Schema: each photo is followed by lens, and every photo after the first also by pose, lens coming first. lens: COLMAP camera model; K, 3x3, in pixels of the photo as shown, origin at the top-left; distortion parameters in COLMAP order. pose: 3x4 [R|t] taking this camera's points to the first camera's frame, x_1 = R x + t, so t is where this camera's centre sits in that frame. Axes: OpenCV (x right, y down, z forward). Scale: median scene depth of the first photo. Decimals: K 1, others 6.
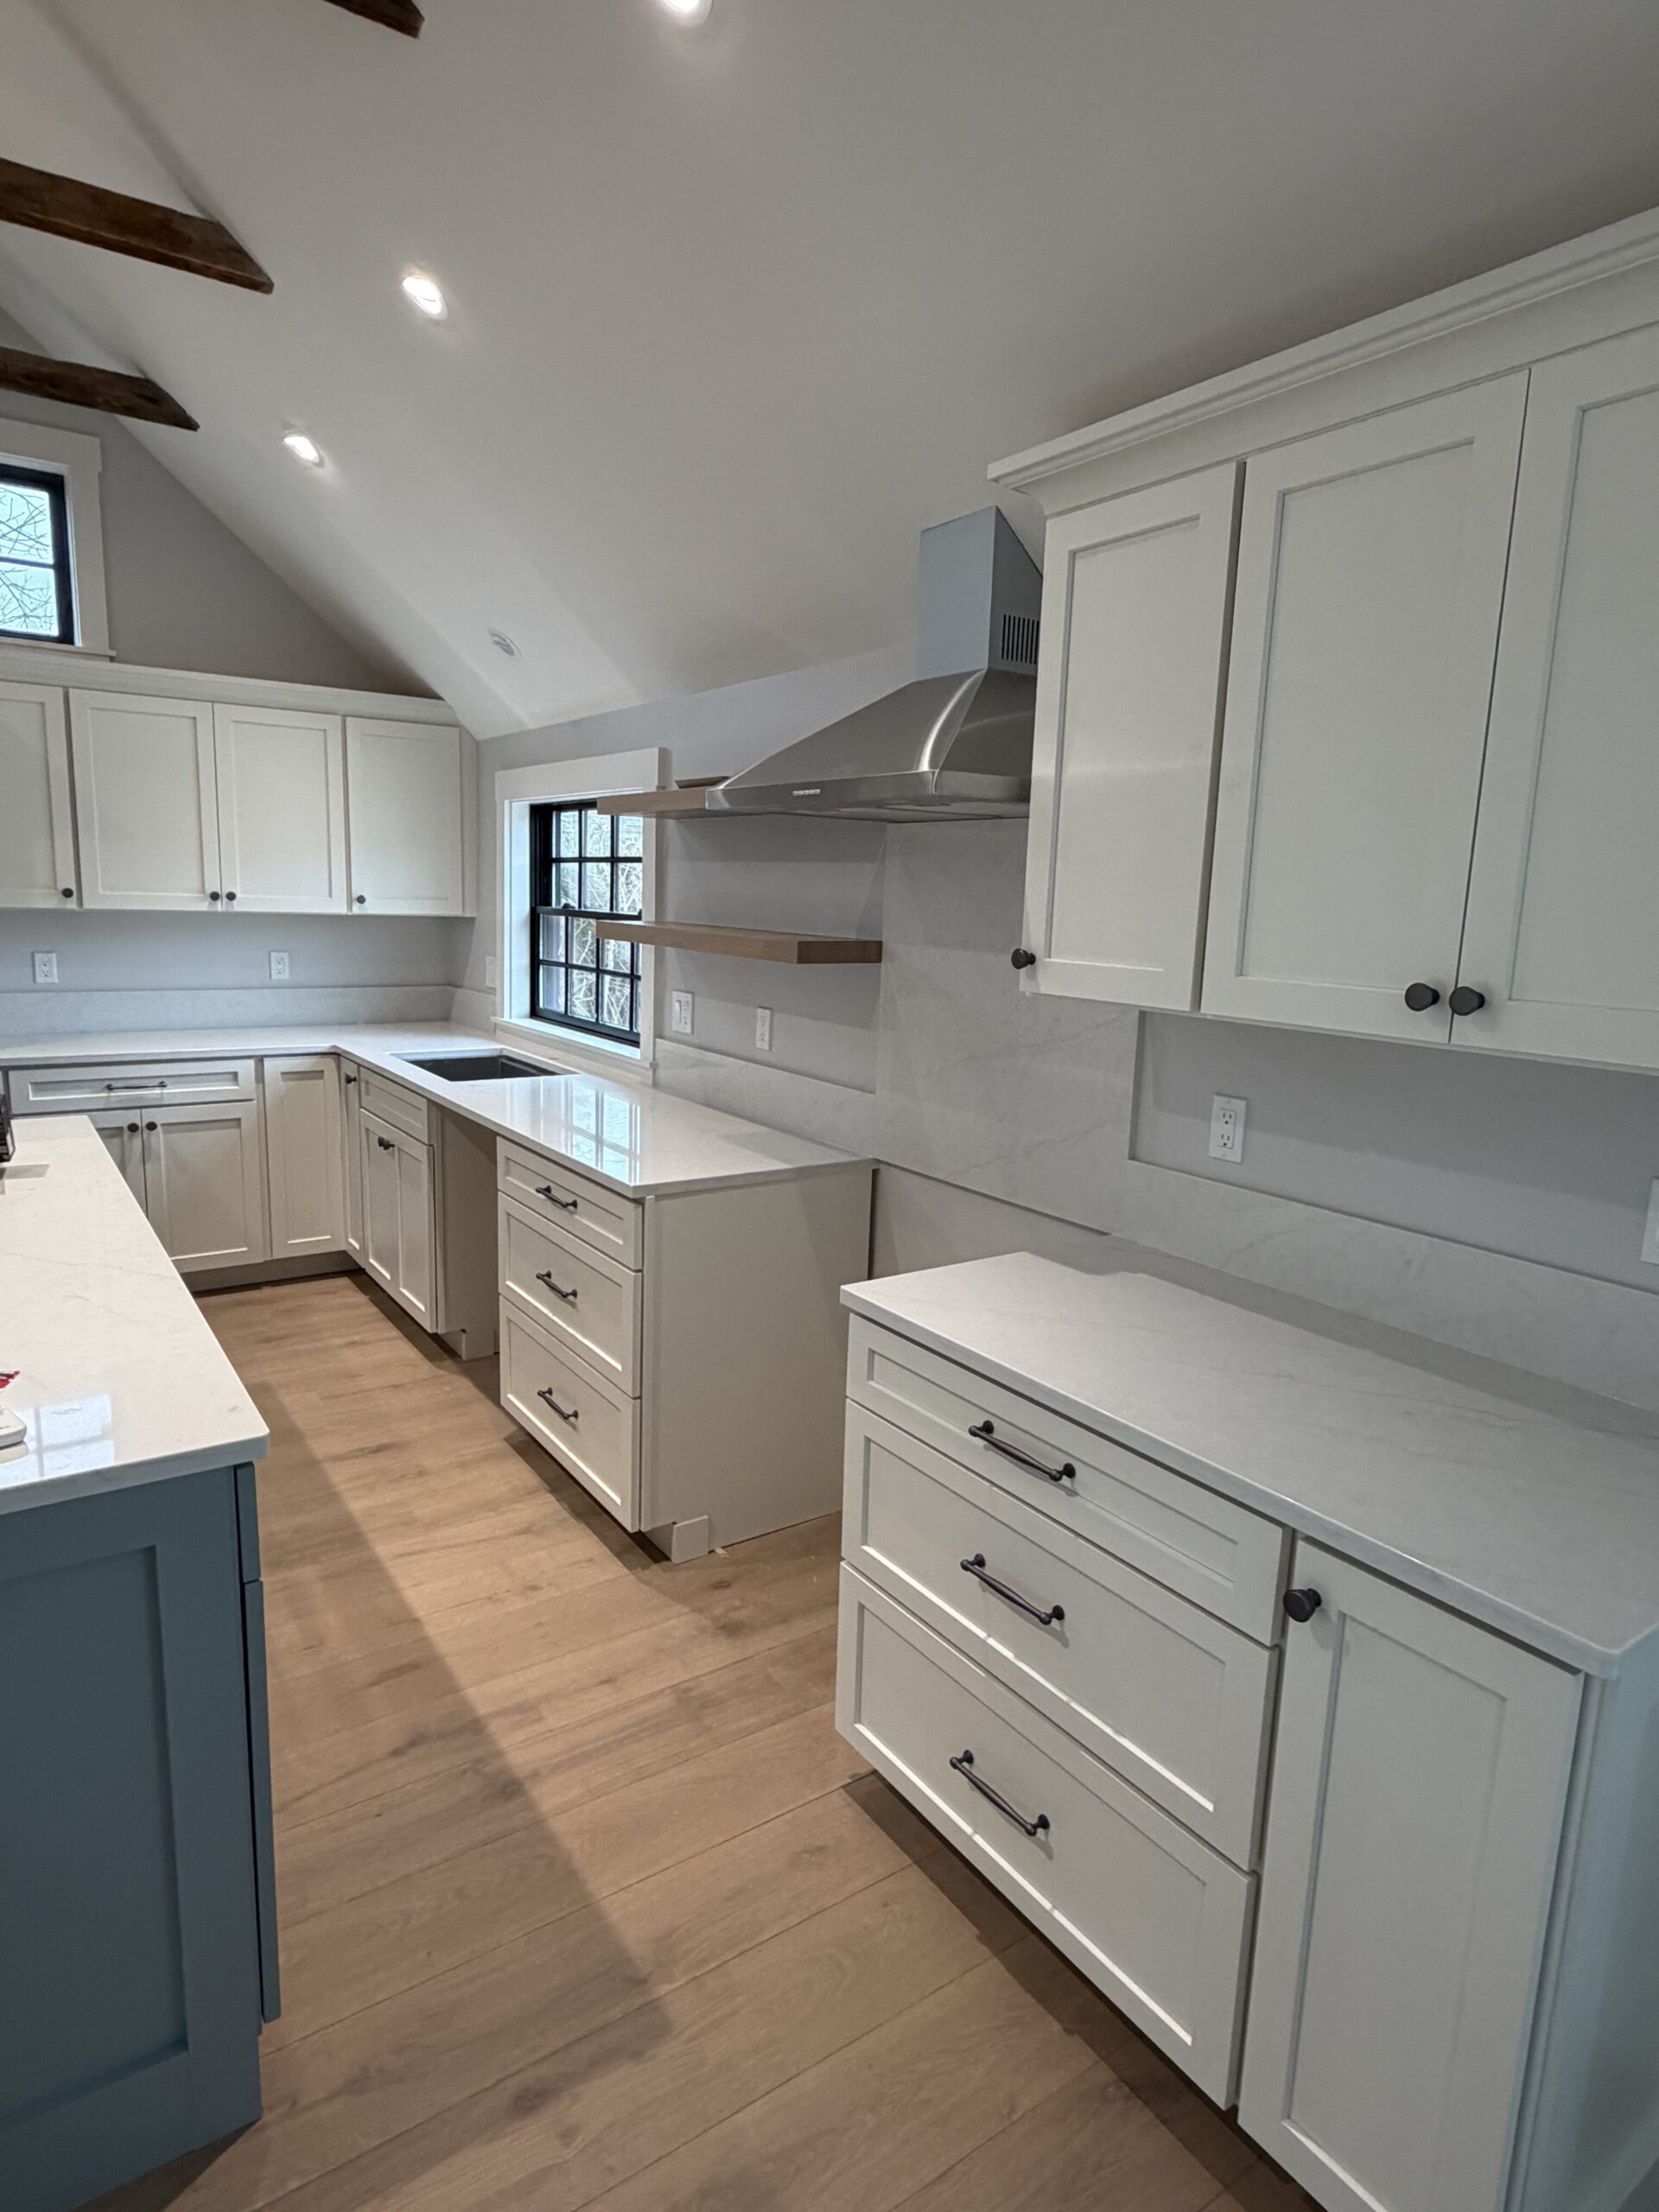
lens RADIAL K [[1238.8, 0, 829.5], [0, 1238.8, 1106.0], [0, 0, 1]] dist [0.001328, 0.000360]
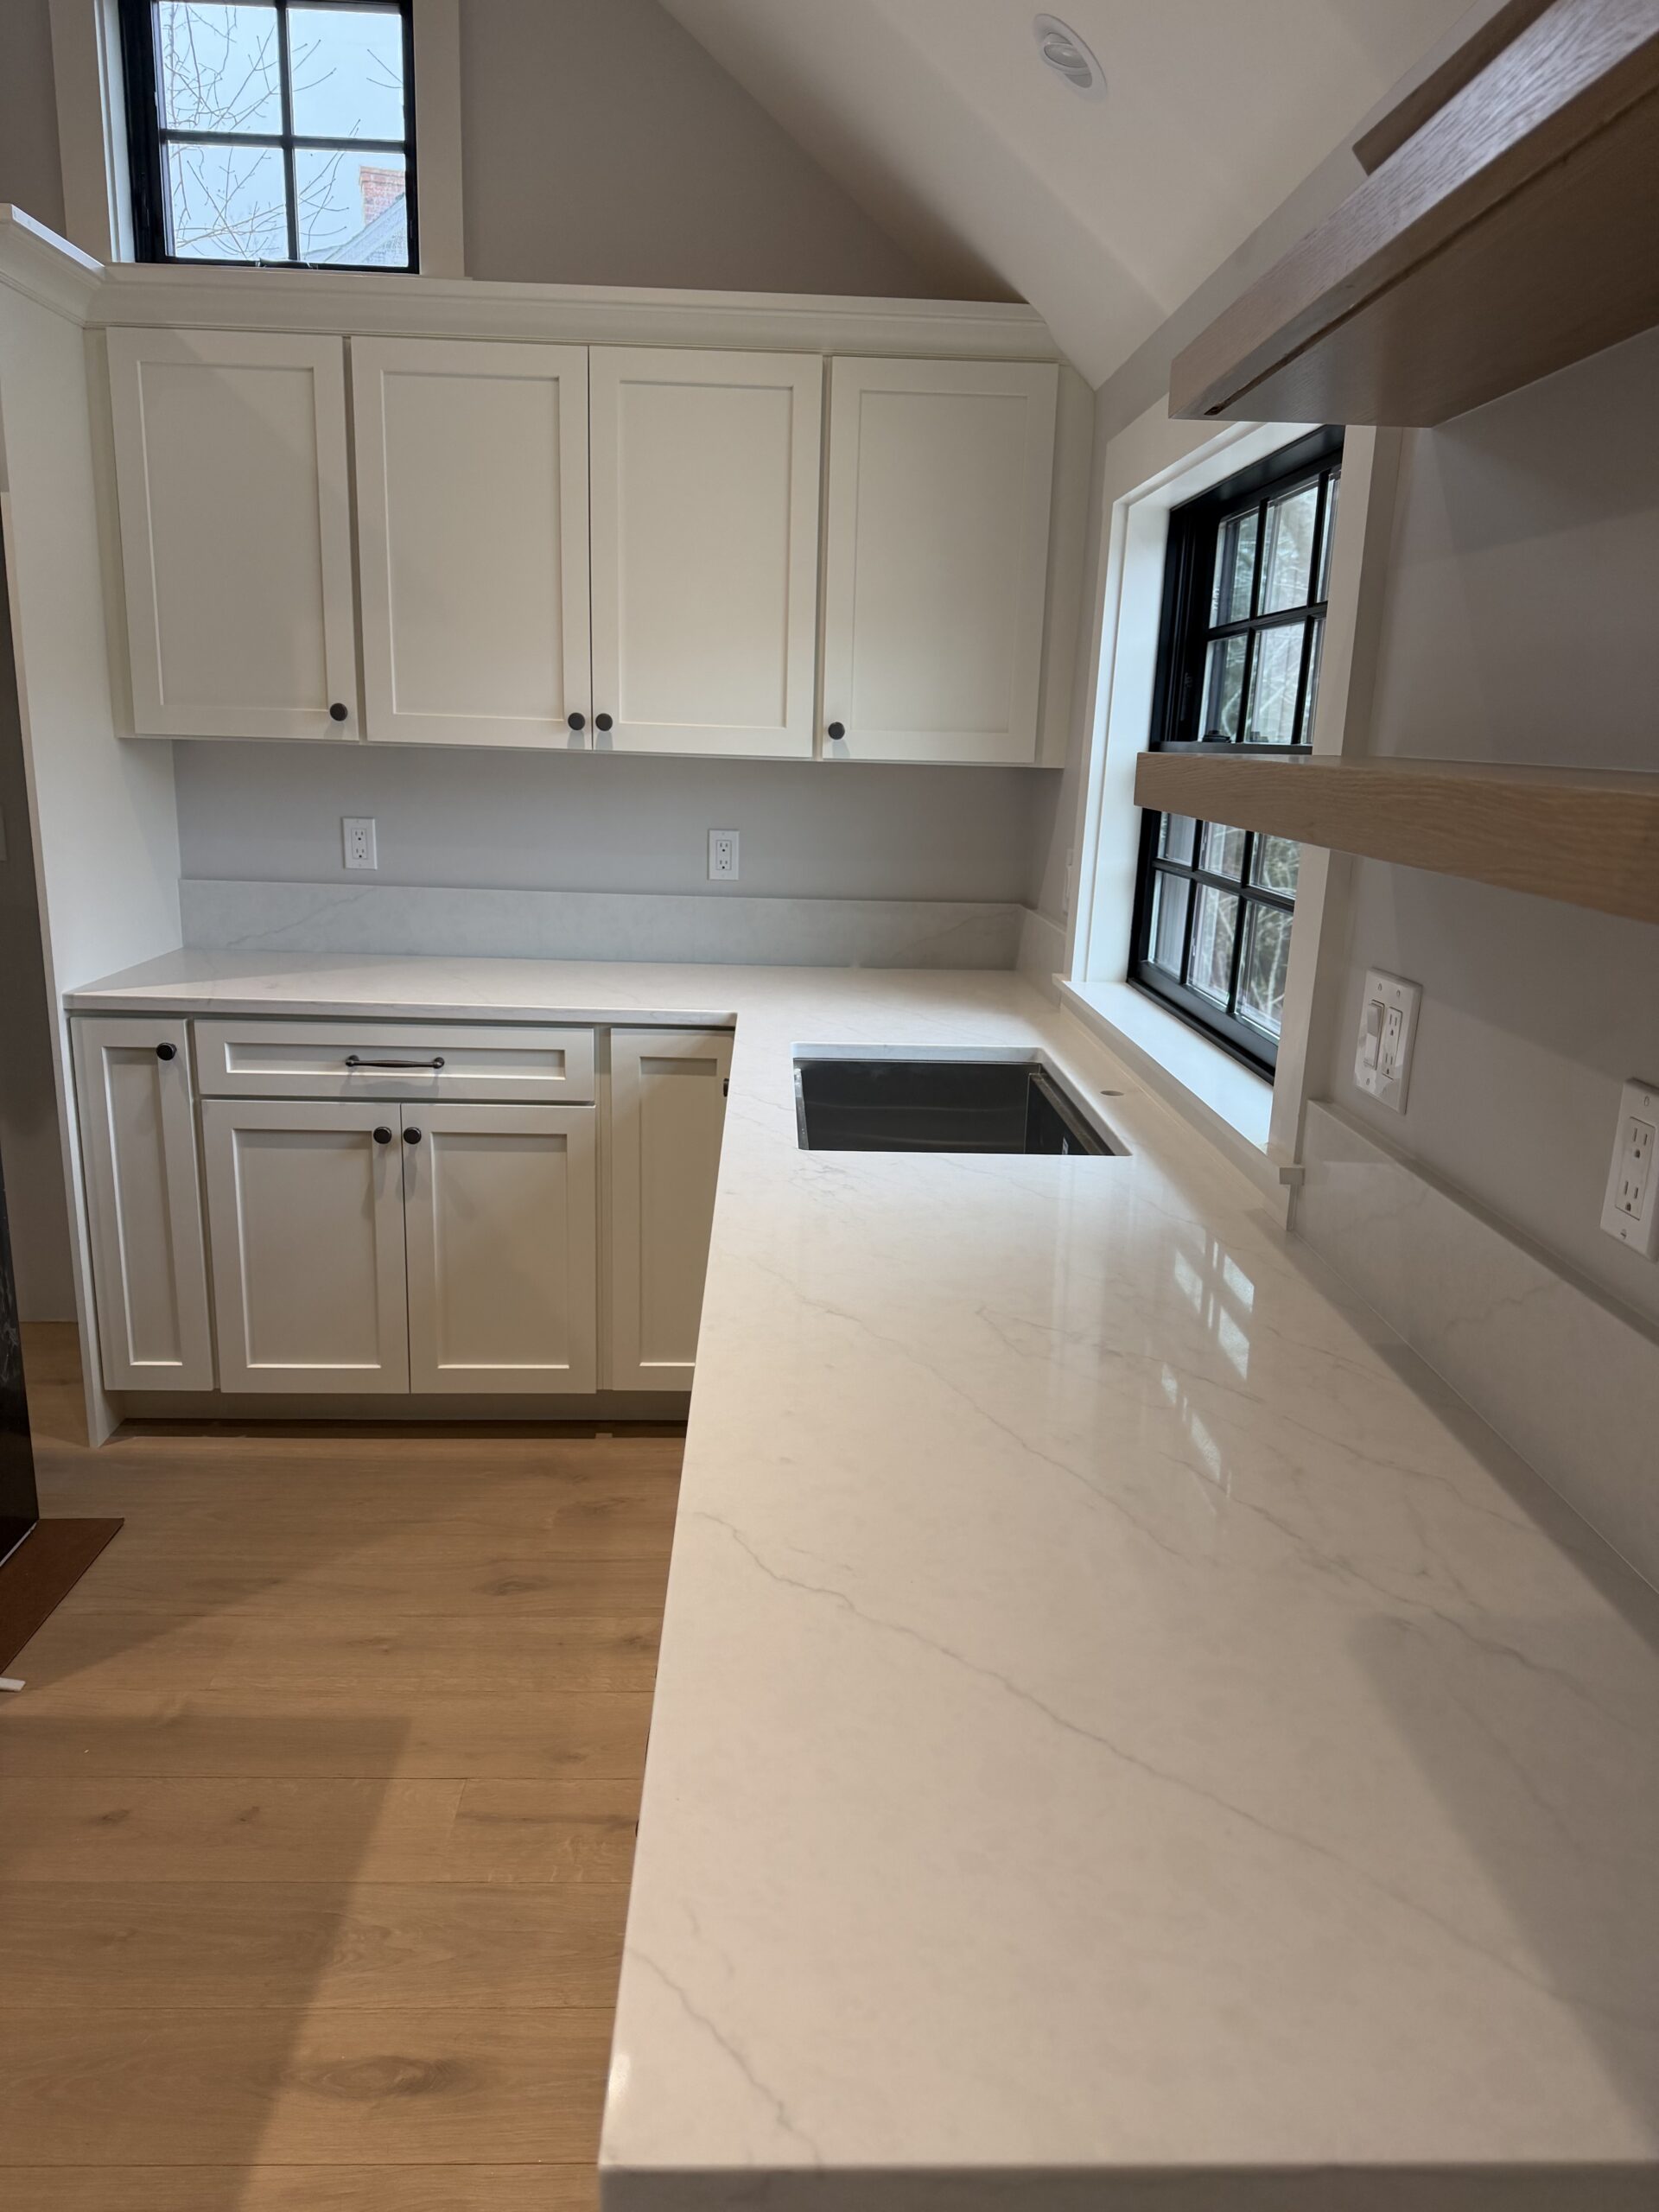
lens RADIAL K [[1560.9, 0, 829.5], [0, 1560.9, 1106.0], [0, 0, 1]] dist [0.179620, -0.341413]
pose [[0.842106, 0.117367, -0.526386, -0.016477], [-0.094214, 0.993039, 0.070694, -0.061826], [0.531019, -0.009939, 0.847302, 0.475133]]
